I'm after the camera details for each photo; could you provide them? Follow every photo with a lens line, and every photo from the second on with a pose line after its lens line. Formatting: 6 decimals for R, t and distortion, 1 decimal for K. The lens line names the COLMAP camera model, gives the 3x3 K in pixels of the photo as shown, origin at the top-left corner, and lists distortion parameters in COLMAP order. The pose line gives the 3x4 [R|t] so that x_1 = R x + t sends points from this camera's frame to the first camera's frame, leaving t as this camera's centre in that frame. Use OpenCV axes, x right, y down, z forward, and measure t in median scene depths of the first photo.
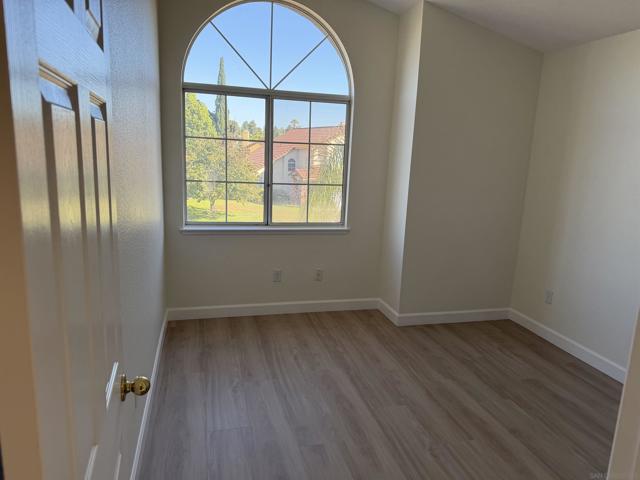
lens RADIAL K [[453.0, 0, 320.2], [0, 453.0, 237.5], [0, 0, 1]] dist [0.112706, -0.145590]
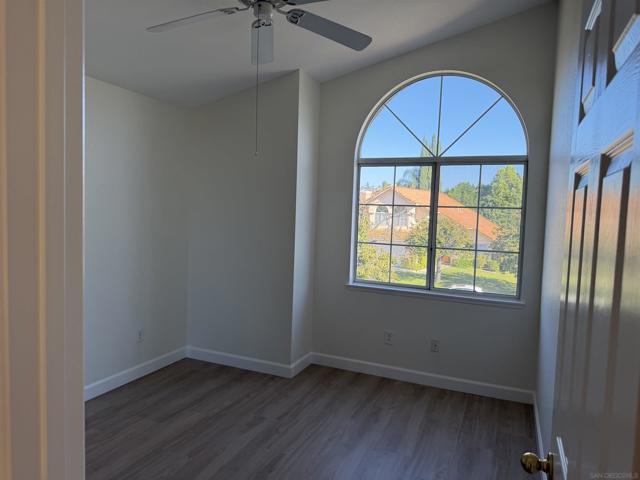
lens RADIAL K [[452.6, 0, 323.4], [0, 452.6, 238.8], [0, 0, 1]] dist [0.096120, -0.144789]
pose [[0.778722, 0.022432, -0.626968, 0.350020], [-0.119602, 0.986340, -0.113261, 0.003212], [0.615863, 0.163185, 0.770768, 0.091234]]
